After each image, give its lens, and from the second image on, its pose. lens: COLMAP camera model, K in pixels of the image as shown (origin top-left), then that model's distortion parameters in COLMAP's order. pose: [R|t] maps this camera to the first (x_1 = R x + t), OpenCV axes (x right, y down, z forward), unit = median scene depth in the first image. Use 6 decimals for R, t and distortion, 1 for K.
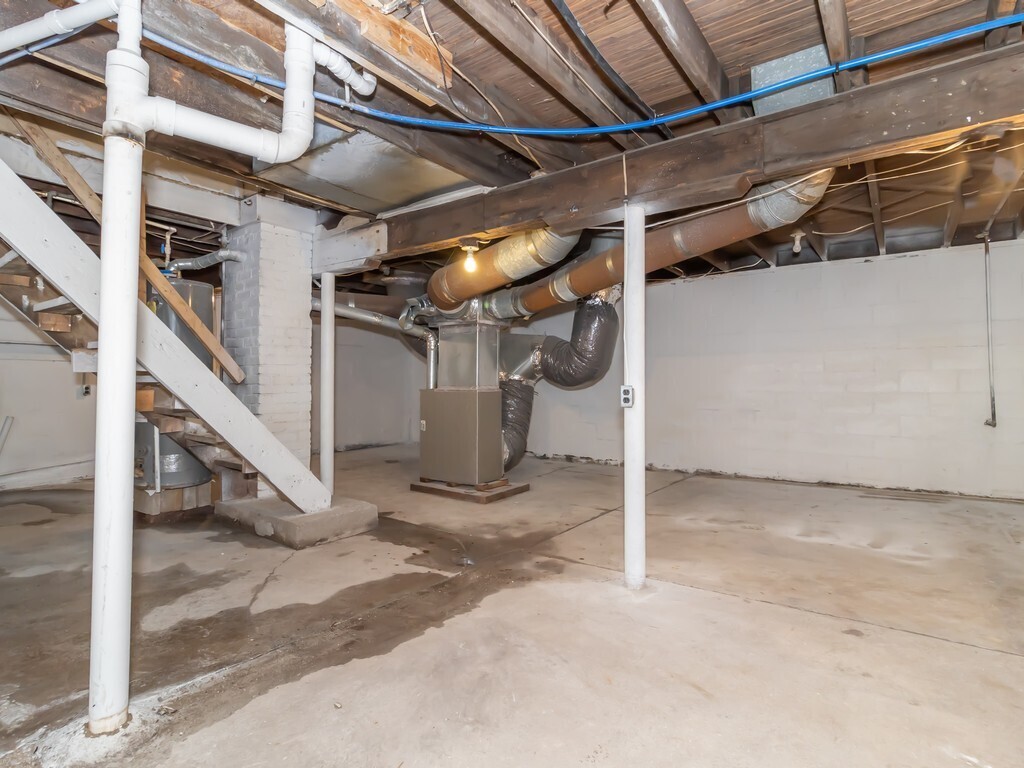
lens RADIAL K [[552.3, 0, 509.4], [0, 552.3, 378.5], [0, 0, 1]] dist [0.007649, 0.001250]
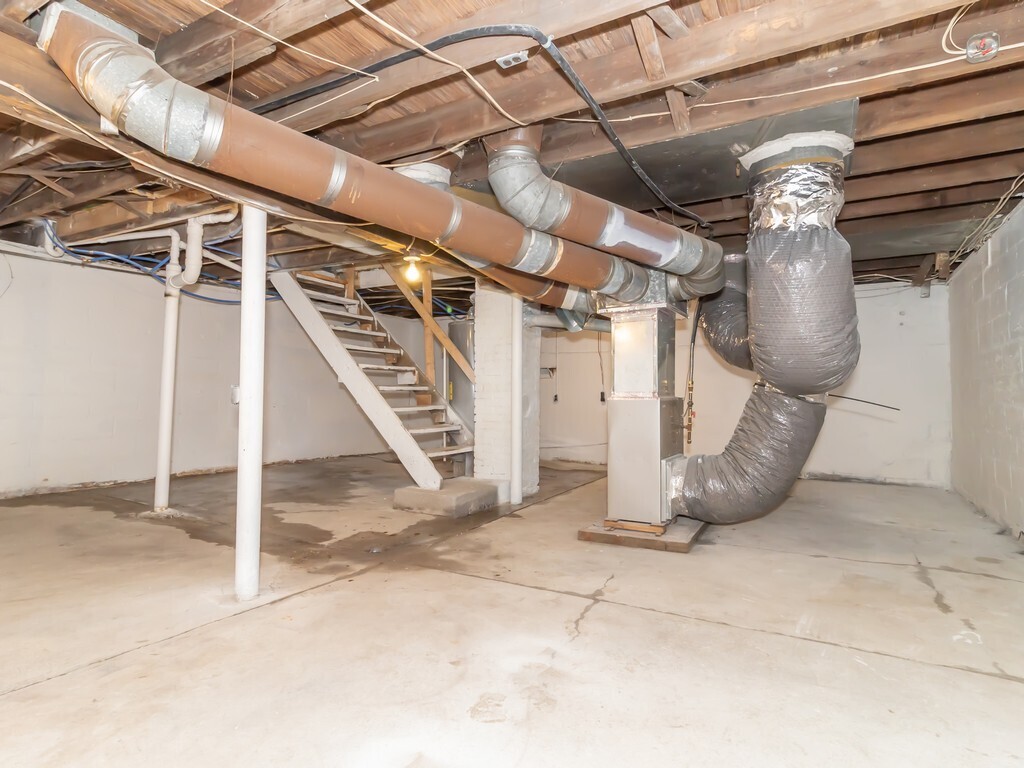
lens RADIAL K [[552.3, 0, 509.4], [0, 552.3, 378.5], [0, 0, 1]] dist [0.007649, 0.001250]
pose [[0.117569, -0.032764, -0.992524, 1.091589], [0.001277, 0.999460, -0.032842, 0.032973], [0.993064, 0.002594, 0.117548, 1.190509]]
